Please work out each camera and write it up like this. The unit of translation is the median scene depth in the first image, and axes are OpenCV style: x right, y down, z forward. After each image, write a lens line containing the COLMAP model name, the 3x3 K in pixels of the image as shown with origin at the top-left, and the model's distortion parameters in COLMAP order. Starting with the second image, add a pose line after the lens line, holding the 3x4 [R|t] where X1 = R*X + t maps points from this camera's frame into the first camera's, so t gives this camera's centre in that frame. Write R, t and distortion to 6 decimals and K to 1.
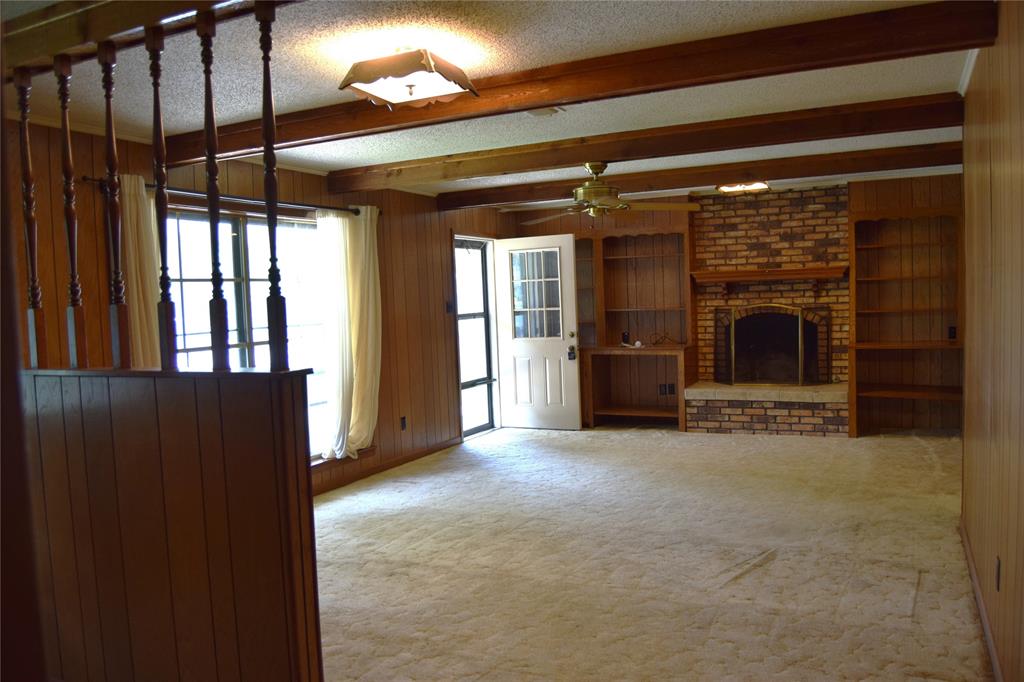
lens RADIAL K [[803.0, 0, 512.3], [0, 803.0, 340.9], [0, 0, 1]] dist [-0.089941, 0.030357]
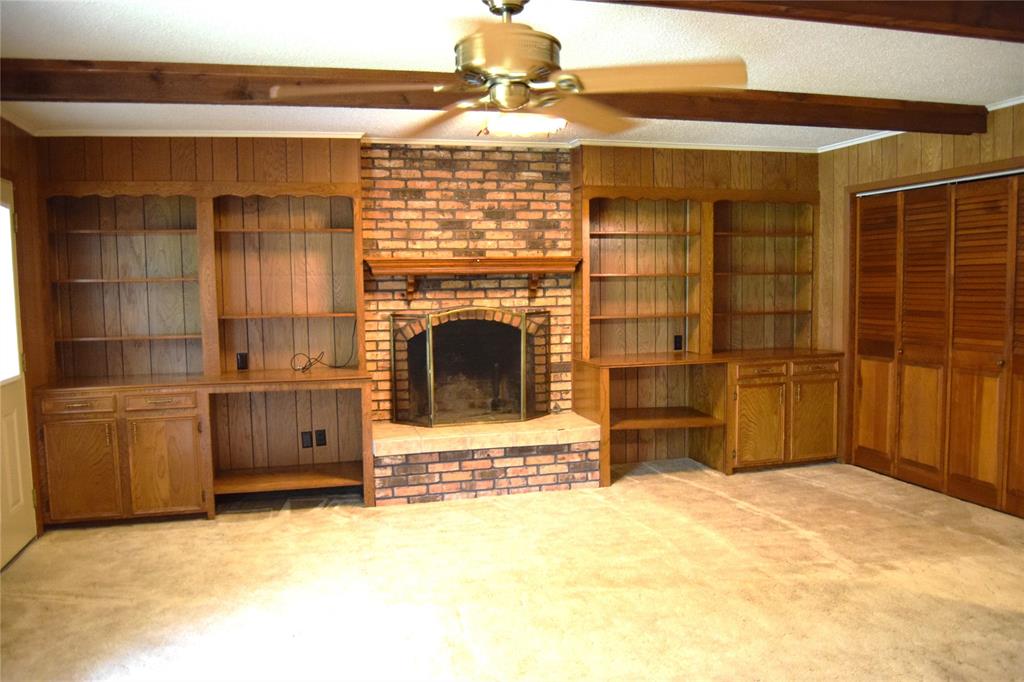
lens RADIAL K [[803.0, 0, 511.0], [0, 803.0, 343.7], [0, 0, 1]] dist [-0.089941, 0.030357]
pose [[0.752529, -0.023679, 0.658133, -0.121844], [0.025080, 0.999659, 0.007290, -0.018905], [-0.658081, 0.011020, 0.752867, 0.453025]]
